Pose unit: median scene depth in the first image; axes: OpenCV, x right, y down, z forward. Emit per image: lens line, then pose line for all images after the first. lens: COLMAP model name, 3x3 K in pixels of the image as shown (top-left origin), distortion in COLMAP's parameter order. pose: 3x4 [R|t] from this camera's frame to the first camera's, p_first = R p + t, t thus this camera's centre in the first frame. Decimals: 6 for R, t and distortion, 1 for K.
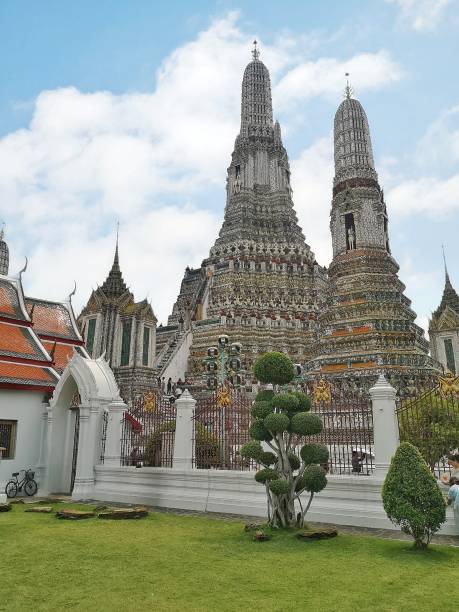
lens RADIAL K [[538.7, 0, 211.5], [0, 538.7, 272.3], [0, 0, 1]] dist [0.042367, -0.016739]
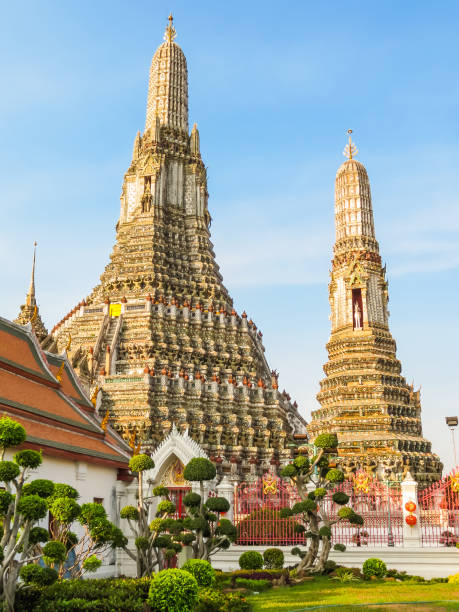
lens RADIAL K [[796.1, 0, 232.6], [0, 796.1, 301.7], [0, 0, 1]] dist [-0.131688, 0.000000]
pose [[0.914690, 0.111554, 0.388456, -0.382625], [-0.122093, 0.992516, 0.002465, -0.049497], [-0.385273, -0.049683, 0.921464, -0.153476]]
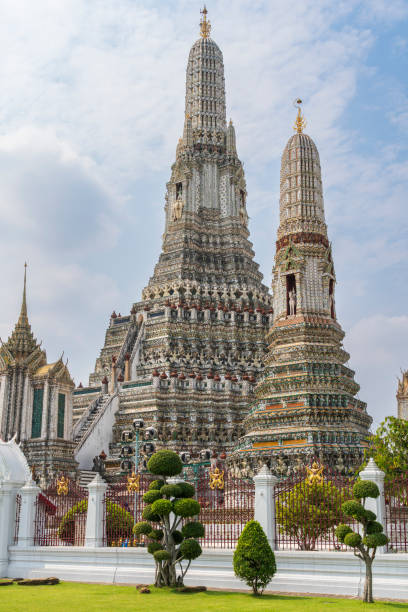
lens RADIAL K [[774.0, 0, 226.9], [0, 774.0, 371.0], [0, 0, 1]] dist [0.028688, 0.000000]
pose [[0.996179, 0.009025, 0.086864, 0.031688], [-0.018353, 0.994068, 0.107202, -0.067205], [-0.085382, -0.108386, 0.990435, -0.221282]]
